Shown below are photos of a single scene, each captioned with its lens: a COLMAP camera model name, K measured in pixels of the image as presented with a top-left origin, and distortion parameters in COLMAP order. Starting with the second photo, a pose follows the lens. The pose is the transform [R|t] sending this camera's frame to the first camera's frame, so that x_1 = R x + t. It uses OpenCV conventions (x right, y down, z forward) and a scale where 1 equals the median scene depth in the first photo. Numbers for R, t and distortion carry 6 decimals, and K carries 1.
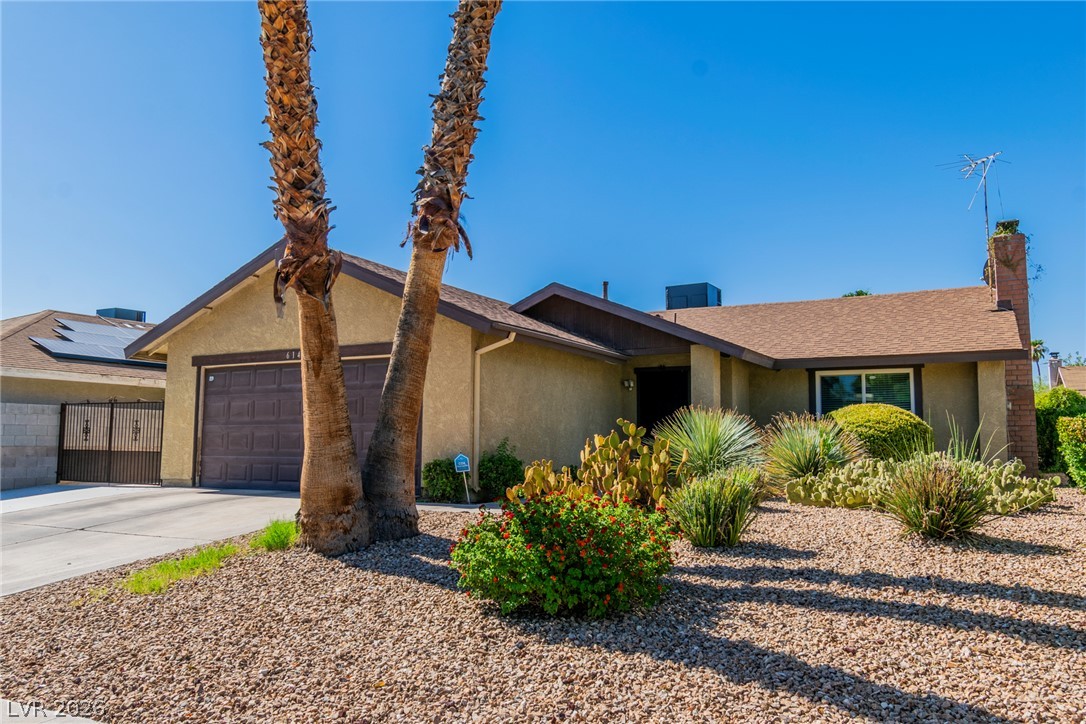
lens RADIAL K [[831.1, 0, 543.0], [0, 831.1, 362.0], [0, 0, 1]] dist [0.002844, 0.001107]
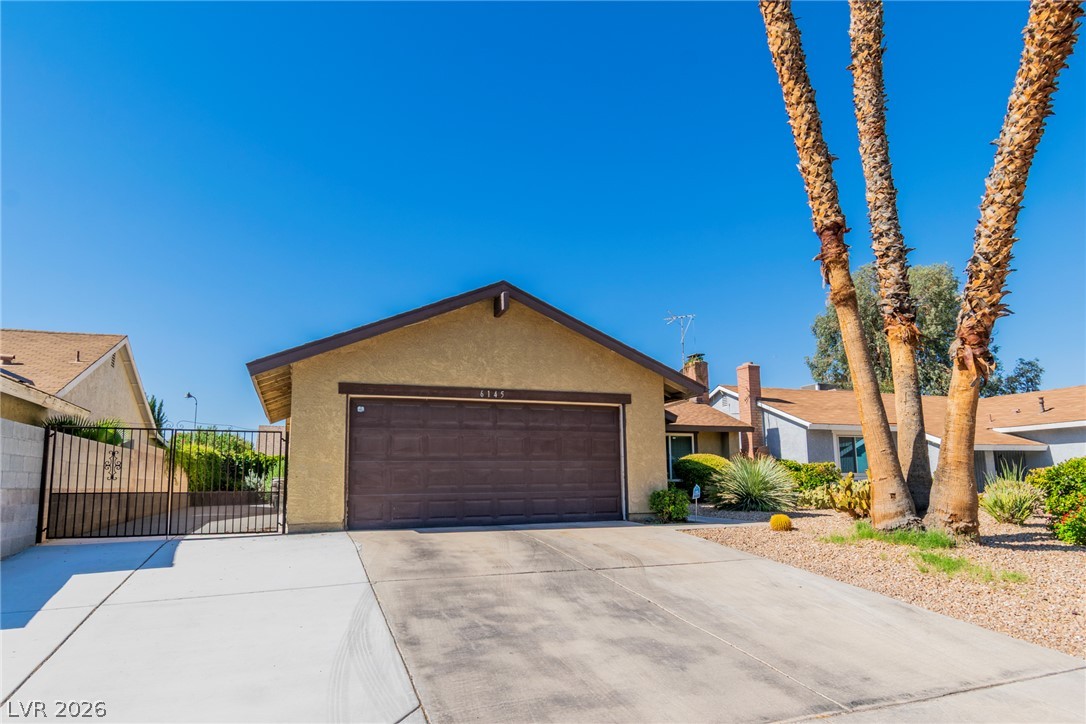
lens RADIAL K [[637.5, 0, 542.3], [0, 637.5, 404.3], [0, 0, 1]] dist [0.002214, -0.000766]
pose [[0.660436, 0.081520, 0.746444, -0.803827], [-0.060788, 0.996631, -0.055060, 0.041819], [-0.748418, -0.009011, 0.663166, 0.399313]]
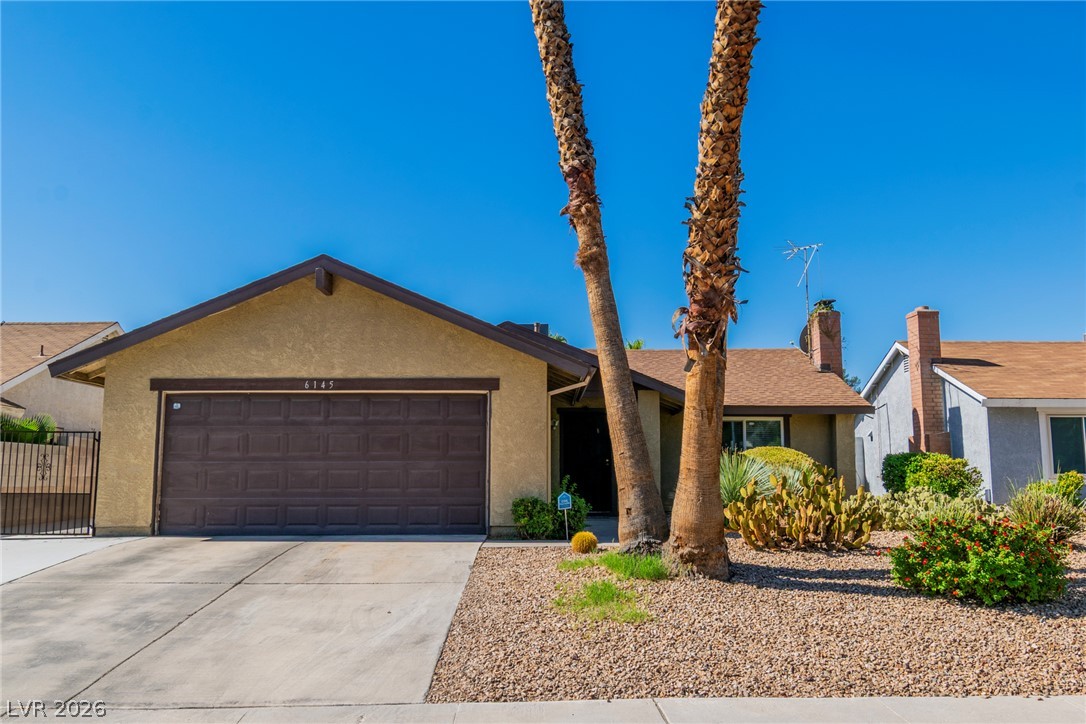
lens RADIAL K [[913.9, 0, 561.1], [0, 913.9, 363.1], [0, 0, 1]] dist [0.003781, -0.002251]
pose [[0.875248, 0.057976, 0.480188, -0.516396], [-0.044127, 0.998221, -0.040091, -0.003647], [-0.481658, 0.013900, 0.876249, -0.003783]]
